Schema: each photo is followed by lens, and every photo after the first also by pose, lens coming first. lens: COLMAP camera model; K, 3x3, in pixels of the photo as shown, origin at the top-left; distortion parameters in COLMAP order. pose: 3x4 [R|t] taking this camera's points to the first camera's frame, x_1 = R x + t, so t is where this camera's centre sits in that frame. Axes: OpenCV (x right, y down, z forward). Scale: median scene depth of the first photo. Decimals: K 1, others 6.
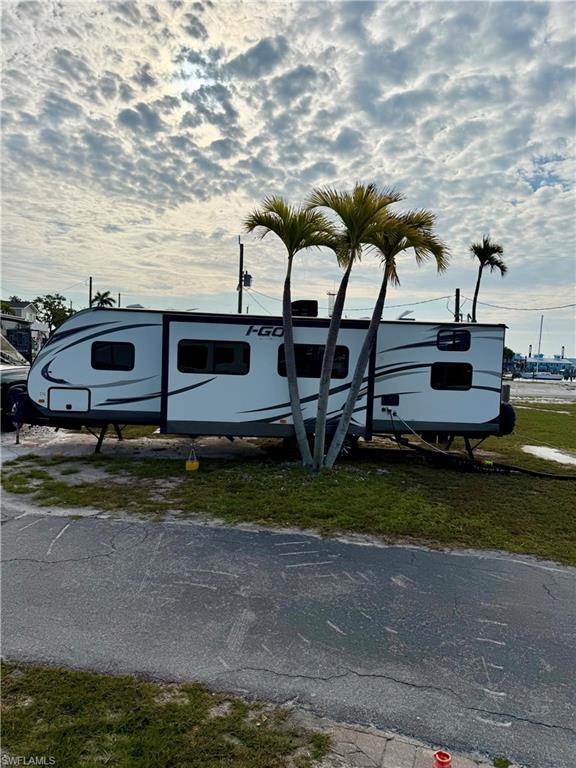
lens RADIAL K [[579.8, 0, 301.3], [0, 579.8, 384.5], [0, 0, 1]] dist [0.010248, -0.000074]
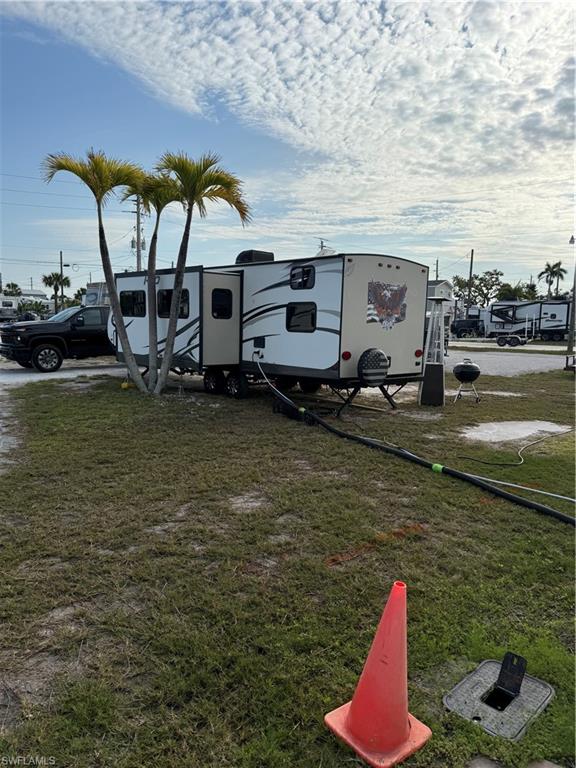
lens RADIAL K [[567.3, 0, 288.0], [0, 567.3, 384.0], [0, 0, 1]] dist [0.109865, -0.086595]
pose [[0.645889, 0.065174, -0.760644, 0.133013], [-0.038235, 0.997861, 0.053032, 0.006320], [0.762473, -0.005170, 0.646999, 0.056069]]
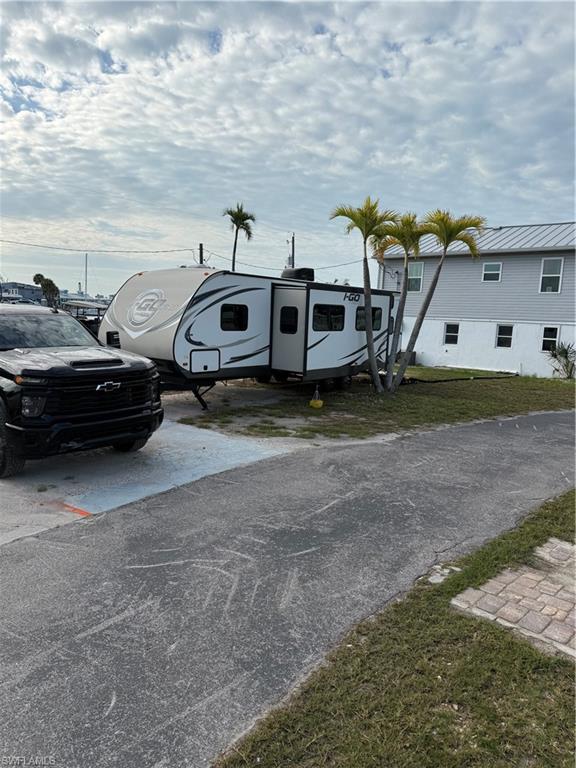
lens RADIAL K [[579.8, 0, 301.3], [0, 579.8, 384.5], [0, 0, 1]] dist [0.010248, -0.000074]
pose [[0.632946, -0.111401, 0.766139, -0.150265], [0.021889, 0.991773, 0.126126, -0.008112], [-0.773886, -0.063061, 0.630177, 0.029386]]
